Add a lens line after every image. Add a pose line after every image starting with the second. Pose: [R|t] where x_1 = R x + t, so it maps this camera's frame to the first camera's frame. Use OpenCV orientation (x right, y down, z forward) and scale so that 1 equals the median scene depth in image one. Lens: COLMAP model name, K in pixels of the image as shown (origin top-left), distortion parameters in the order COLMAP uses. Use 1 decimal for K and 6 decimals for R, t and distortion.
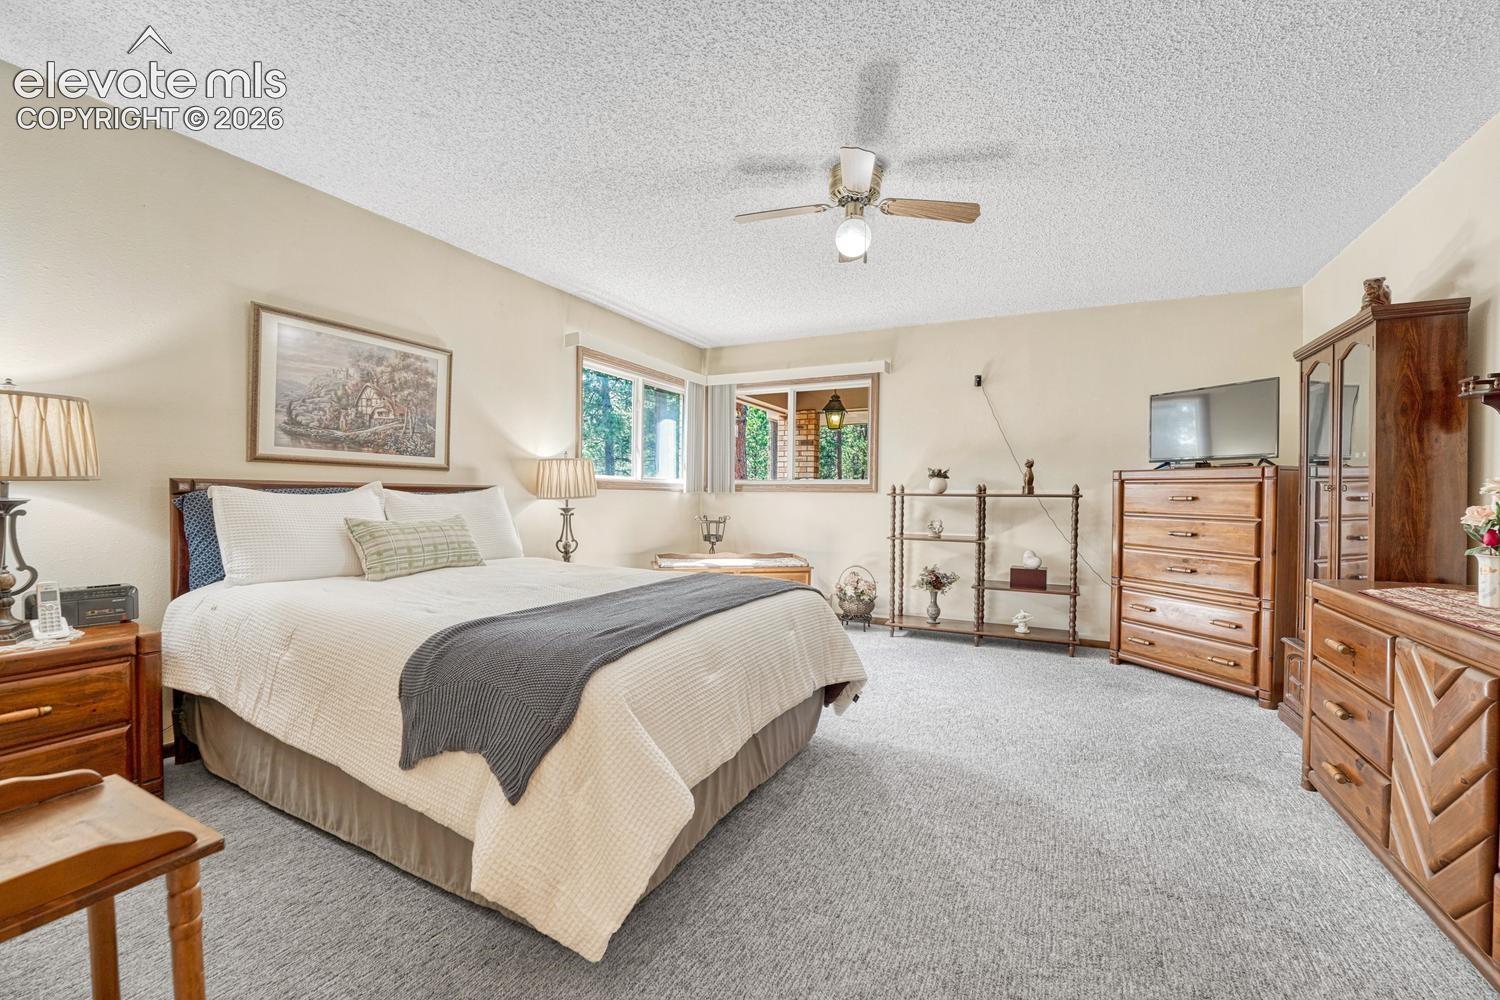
lens RADIAL K [[612.3, 0, 737.3], [0, 612.3, 499.6], [0, 0, 1]] dist [-0.025271, 0.001986]
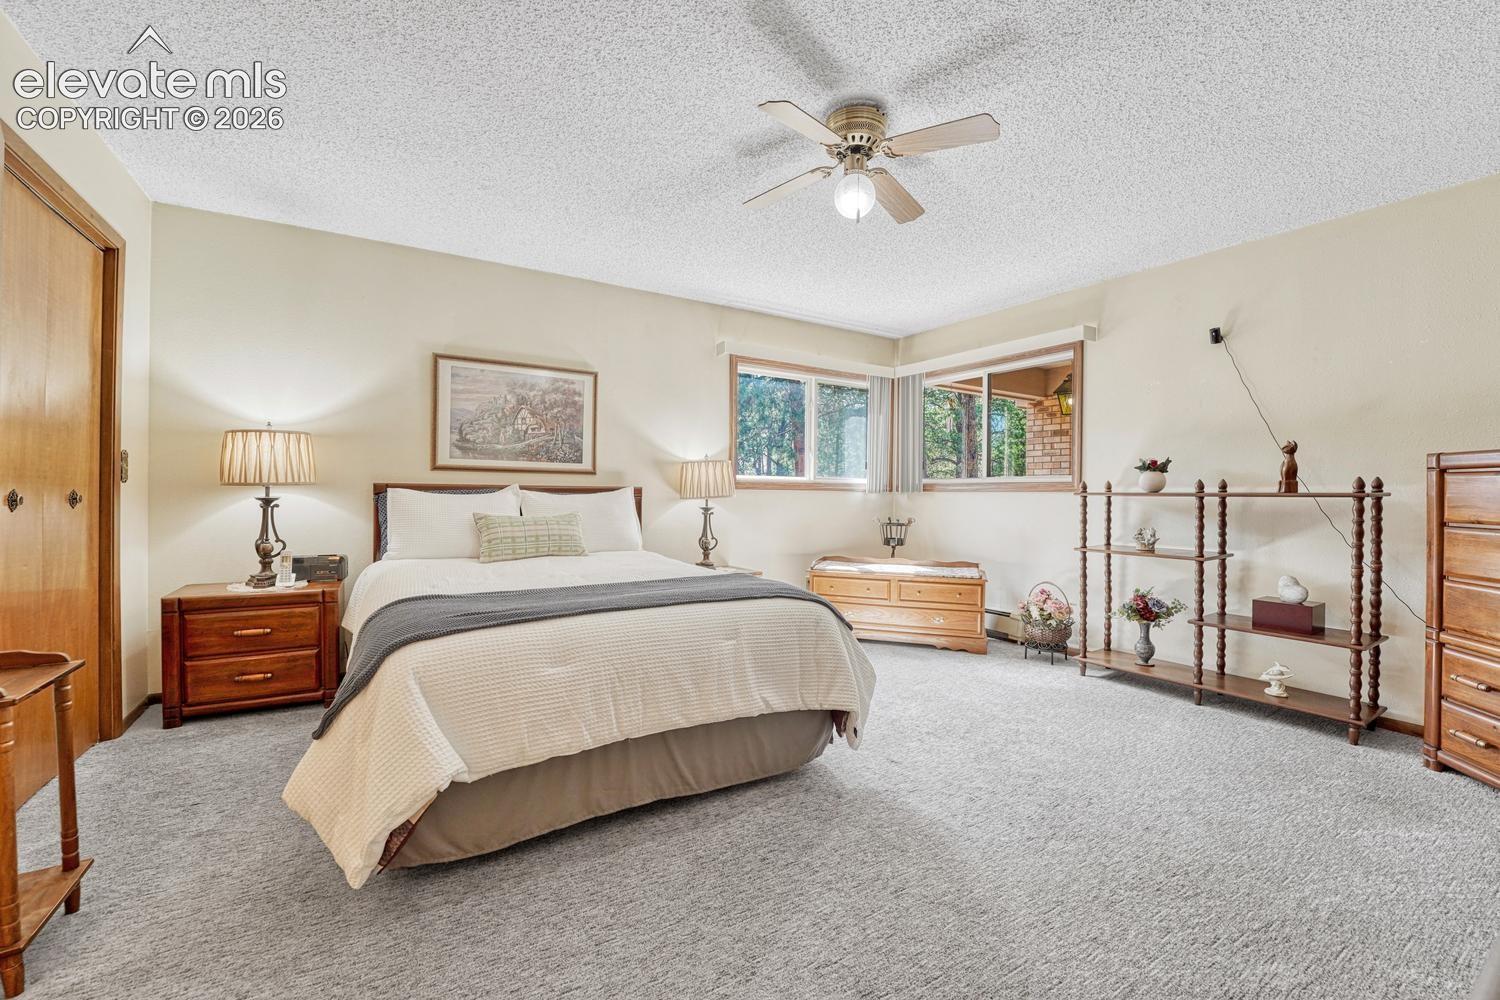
lens RADIAL K [[612.3, 0, 739.4], [0, 612.3, 492.1], [0, 0, 1]] dist [-0.025271, 0.001986]
pose [[0.856419, -0.004481, -0.516262, 0.337280], [-0.003218, 0.999897, -0.014017, 0.002001], [0.516272, 0.013666, 0.856316, 0.124165]]
